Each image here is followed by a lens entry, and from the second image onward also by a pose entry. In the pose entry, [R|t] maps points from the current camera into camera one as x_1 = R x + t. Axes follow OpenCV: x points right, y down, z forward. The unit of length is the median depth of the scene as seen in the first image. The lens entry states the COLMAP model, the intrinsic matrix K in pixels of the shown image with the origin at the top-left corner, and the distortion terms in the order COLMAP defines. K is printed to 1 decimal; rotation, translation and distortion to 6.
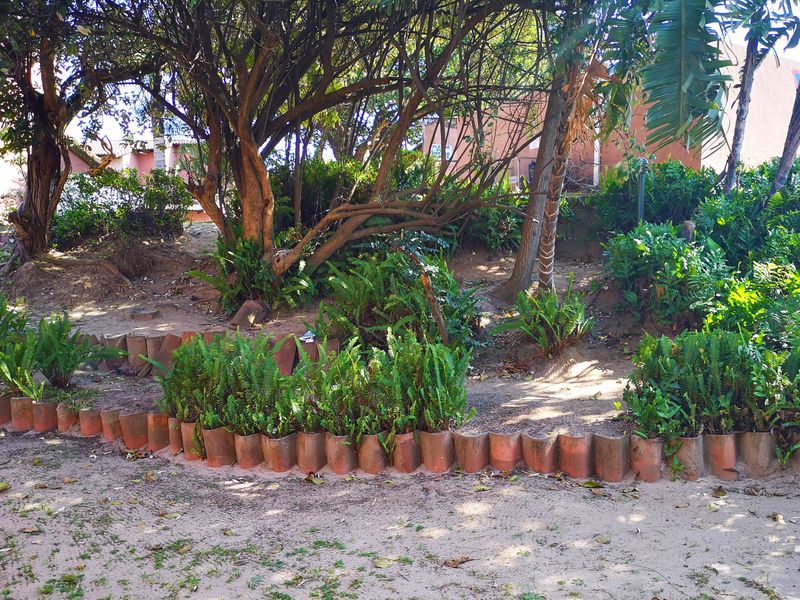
lens RADIAL K [[696.4, 0, 447.5], [0, 696.4, 355.4], [0, 0, 1]] dist [0.065557, -0.083145]
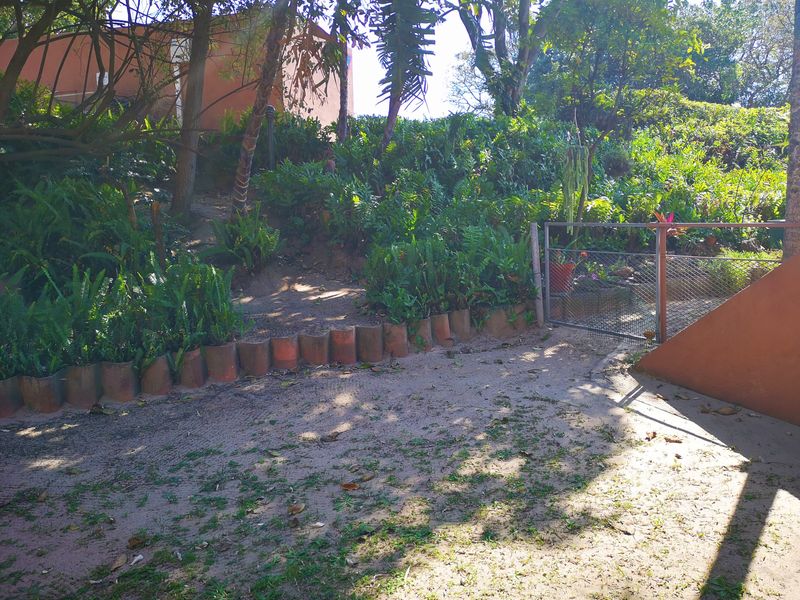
lens RADIAL K [[632.1, 0, 400.0], [0, 632.1, 300.0], [0, 0, 1]] dist [0.003690, -0.004171]
pose [[0.803824, -0.095670, 0.587123, -0.343810], [0.085890, 0.995306, 0.044590, 0.021397], [-0.588633, 0.014585, 0.808269, 0.054659]]
